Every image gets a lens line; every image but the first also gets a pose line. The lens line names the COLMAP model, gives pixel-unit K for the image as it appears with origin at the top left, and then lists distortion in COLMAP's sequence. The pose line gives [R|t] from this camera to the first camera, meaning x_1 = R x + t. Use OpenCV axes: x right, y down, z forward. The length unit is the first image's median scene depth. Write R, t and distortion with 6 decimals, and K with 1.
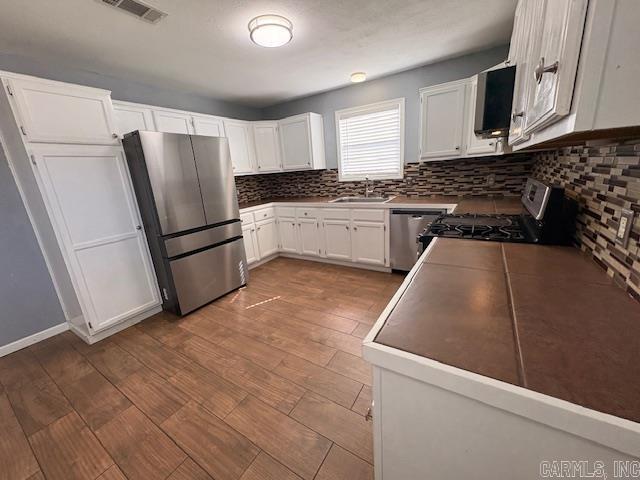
lens RADIAL K [[254.0, 0, 318.9], [0, 254.0, 238.0], [0, 0, 1]] dist [0.000054, 0.000196]
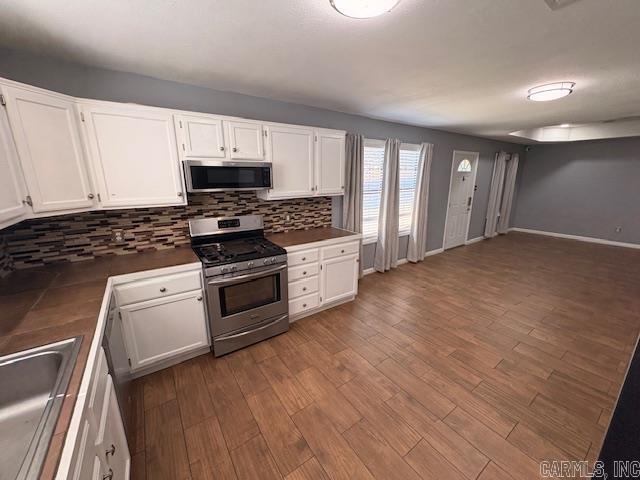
lens RADIAL K [[254.0, 0, 318.9], [0, 254.0, 238.0], [0, 0, 1]] dist [0.000054, 0.000196]
pose [[-0.919347, -0.021670, 0.392849, -0.367994], [0.164284, 0.886132, 0.433338, -0.661919], [-0.357507, 0.462927, -0.811103, 1.986995]]
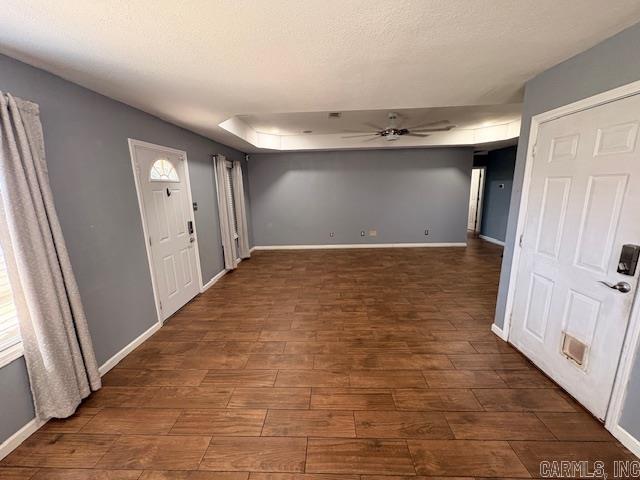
lens RADIAL K [[254.0, 0, 318.9], [0, 254.0, 238.0], [0, 0, 1]] dist [0.000054, 0.000196]
pose [[-0.860106, 0.188414, -0.474044, -0.774480], [-0.045455, 0.897284, 0.439108, -0.208638], [0.508086, 0.399227, -0.763195, 0.509994]]
